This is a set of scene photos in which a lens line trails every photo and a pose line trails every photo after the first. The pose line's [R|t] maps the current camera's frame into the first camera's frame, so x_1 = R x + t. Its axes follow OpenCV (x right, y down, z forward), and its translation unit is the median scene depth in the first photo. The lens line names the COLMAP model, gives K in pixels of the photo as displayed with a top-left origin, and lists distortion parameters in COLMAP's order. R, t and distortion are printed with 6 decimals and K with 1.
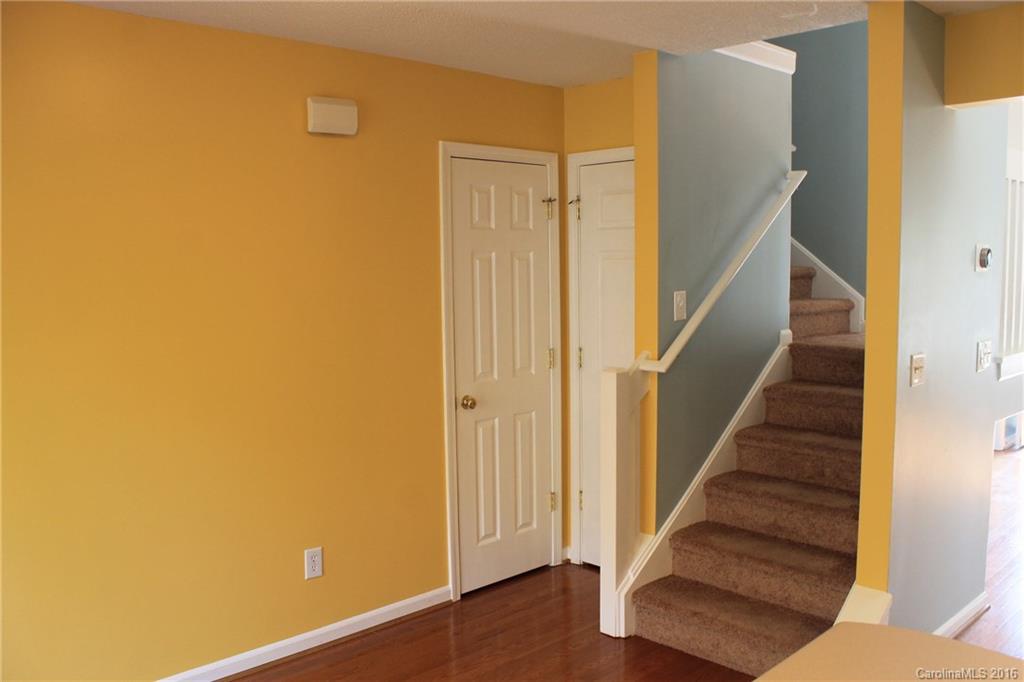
lens RADIAL K [[878.7, 0, 518.7], [0, 878.7, 349.2], [0, 0, 1]] dist [-0.117591, 0.036733]
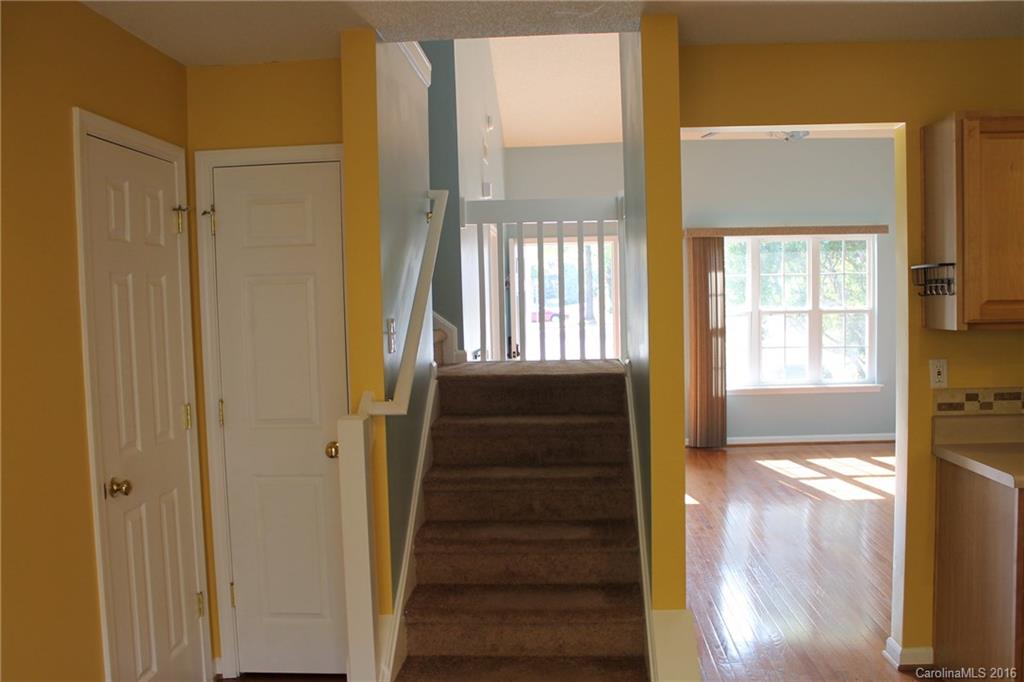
lens RADIAL K [[878.7, 0, 495.4], [0, 878.7, 360.3], [0, 0, 1]] dist [-0.117591, 0.036733]
pose [[0.742749, -0.052257, 0.667527, -0.297247], [0.085502, 0.996190, -0.017151, -0.002749], [-0.664088, 0.069814, 0.744388, 0.298707]]
